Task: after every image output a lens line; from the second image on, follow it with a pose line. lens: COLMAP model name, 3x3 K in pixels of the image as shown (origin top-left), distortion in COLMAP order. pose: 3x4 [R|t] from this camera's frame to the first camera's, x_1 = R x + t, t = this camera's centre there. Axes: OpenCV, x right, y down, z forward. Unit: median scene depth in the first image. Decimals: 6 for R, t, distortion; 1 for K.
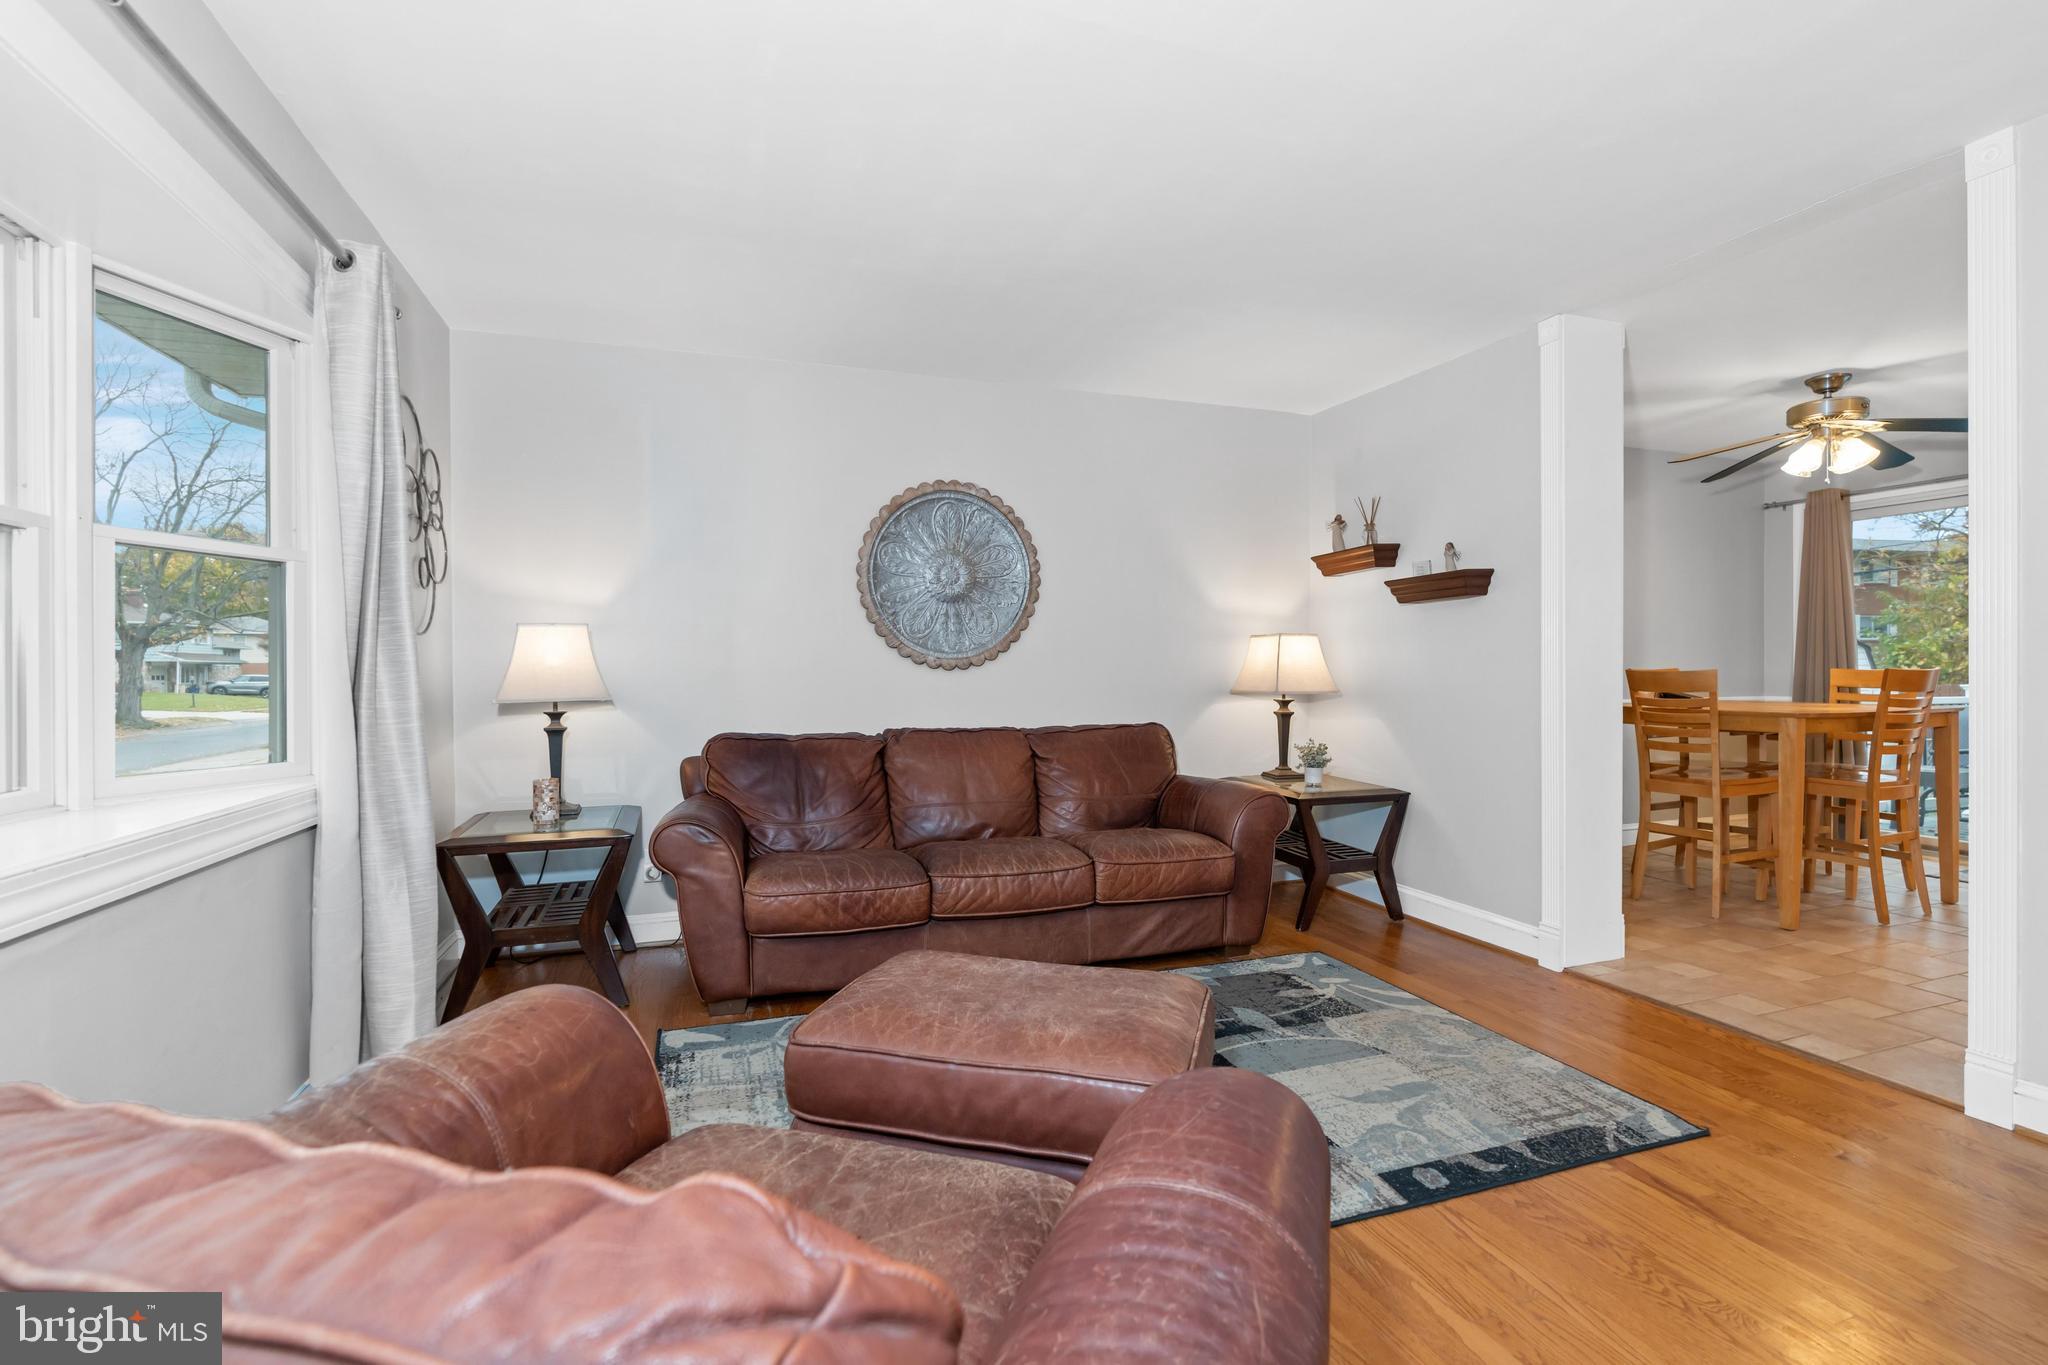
lens RADIAL K [[941.6, 0, 1025.3], [0, 941.6, 676.0], [0, 0, 1]] dist [0.002872, 0.000693]
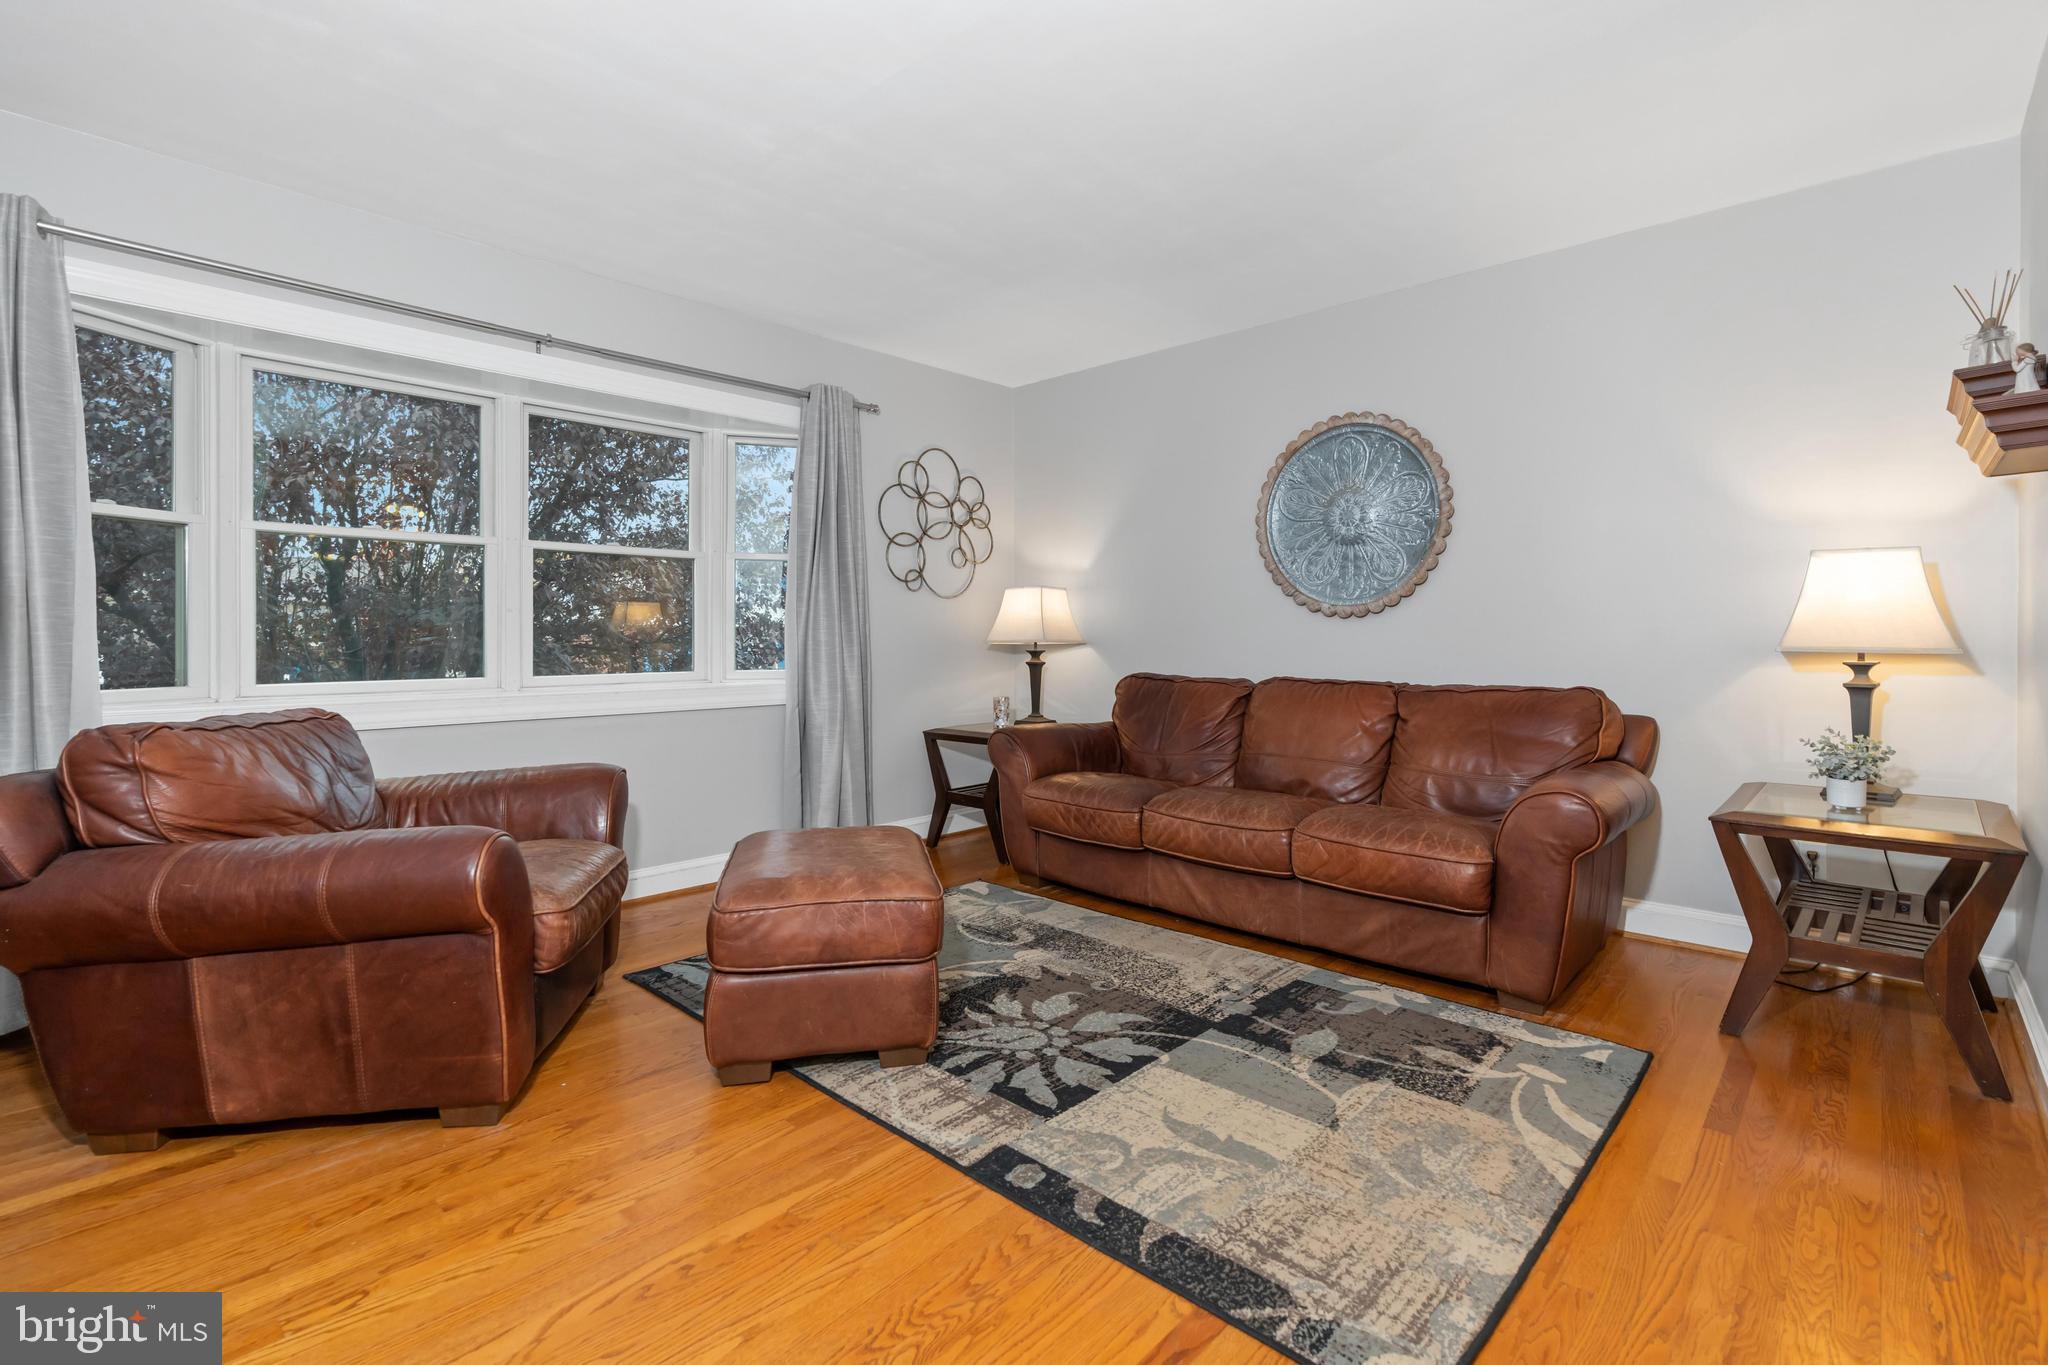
lens RADIAL K [[941.6, 0, 1019.1], [0, 941.6, 642.4], [0, 0, 1]] dist [0.002872, 0.000693]
pose [[0.443912, 0.008903, -0.896026, 0.846839], [-0.000450, 0.999953, 0.009713, 0.012109], [0.896070, -0.003909, 0.443895, 0.414408]]
